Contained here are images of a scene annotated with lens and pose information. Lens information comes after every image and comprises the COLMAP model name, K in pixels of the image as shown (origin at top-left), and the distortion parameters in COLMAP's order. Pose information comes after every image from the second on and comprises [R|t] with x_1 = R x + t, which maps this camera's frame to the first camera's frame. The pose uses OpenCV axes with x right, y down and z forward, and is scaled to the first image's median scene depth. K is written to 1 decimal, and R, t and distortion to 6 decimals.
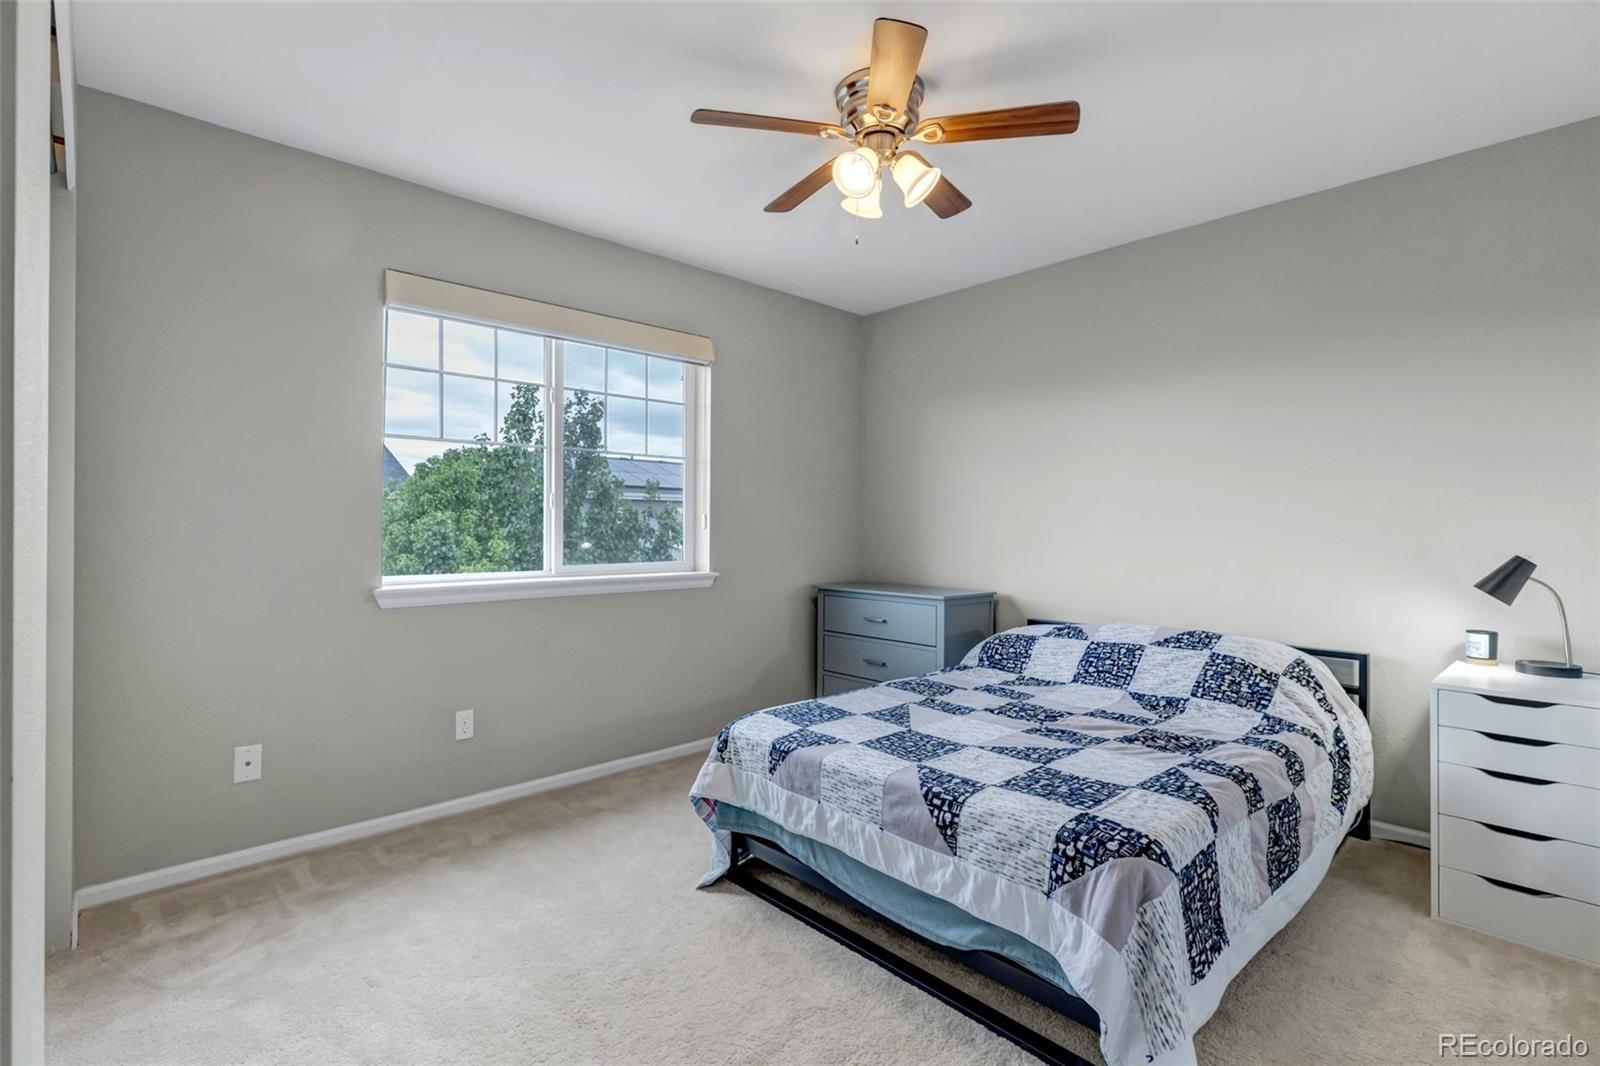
lens RADIAL K [[724.5, 0, 792.5], [0, 724.5, 530.5], [0, 0, 1]] dist [0.003493, -0.000260]
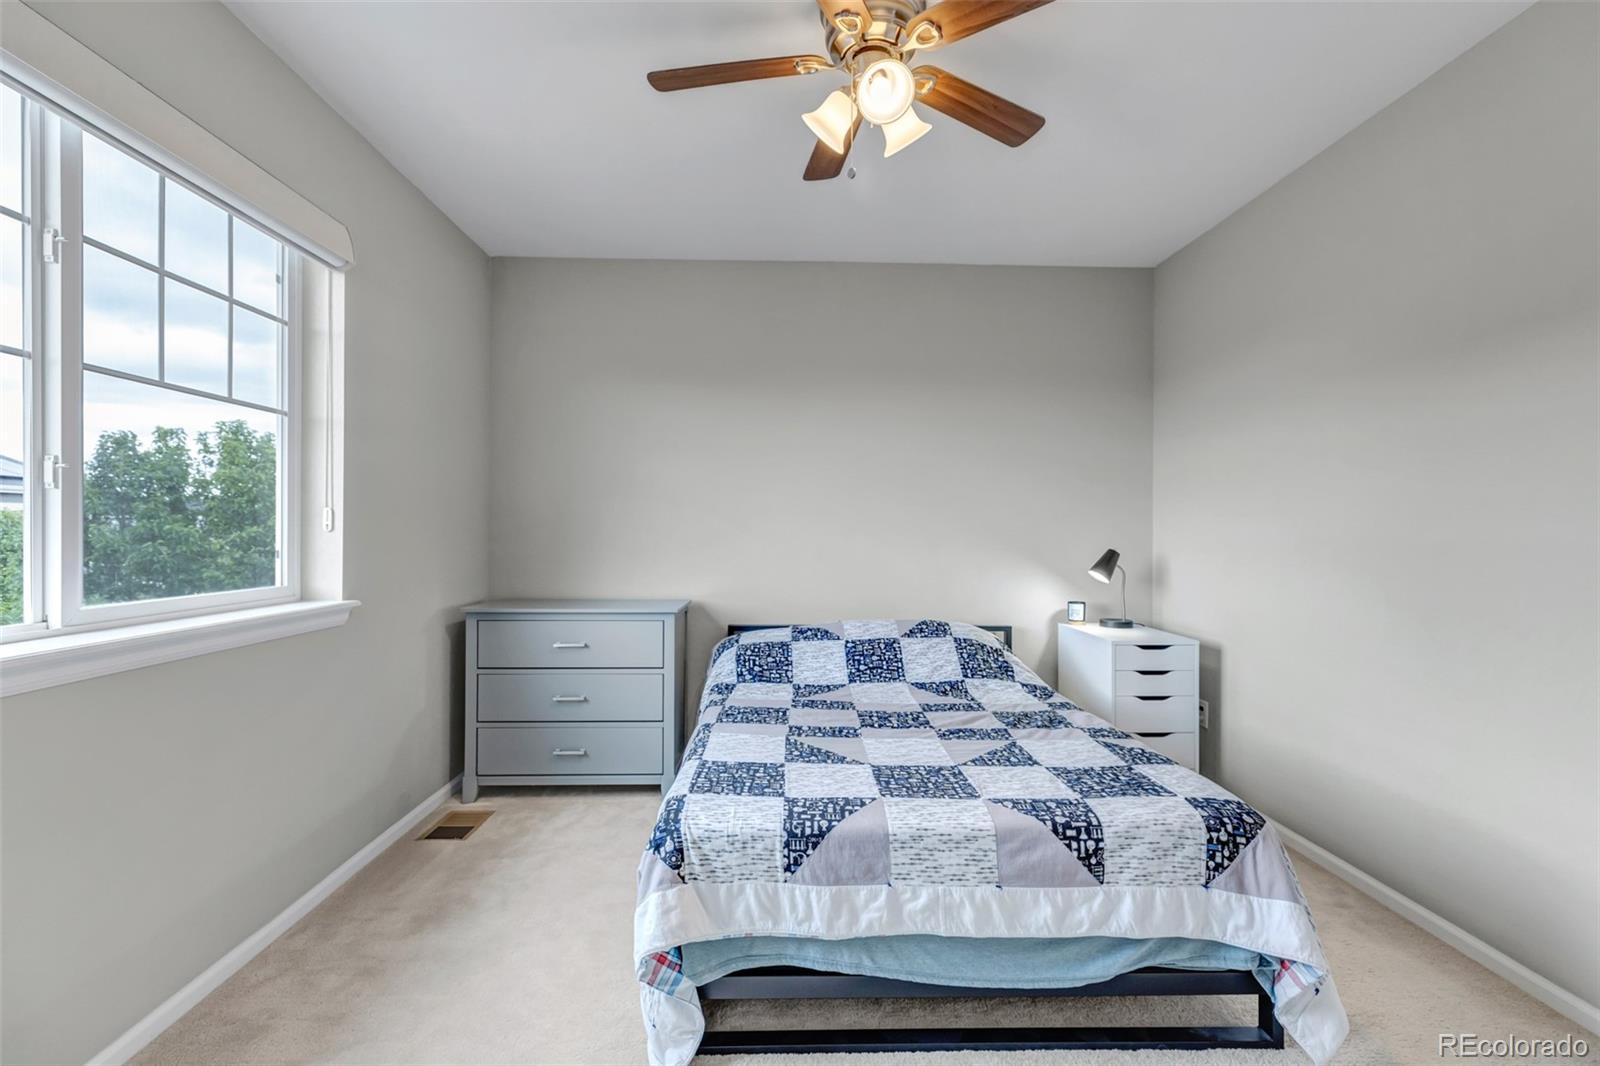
lens RADIAL K [[724.5, 0, 792.5], [0, 724.5, 530.5], [0, 0, 1]] dist [0.003493, -0.000260]
pose [[0.670588, -0.001841, 0.741827, -0.675653], [0.001495, 0.999998, 0.001130, -0.007311], [-0.741828, 0.000352, 0.670590, 0.614721]]
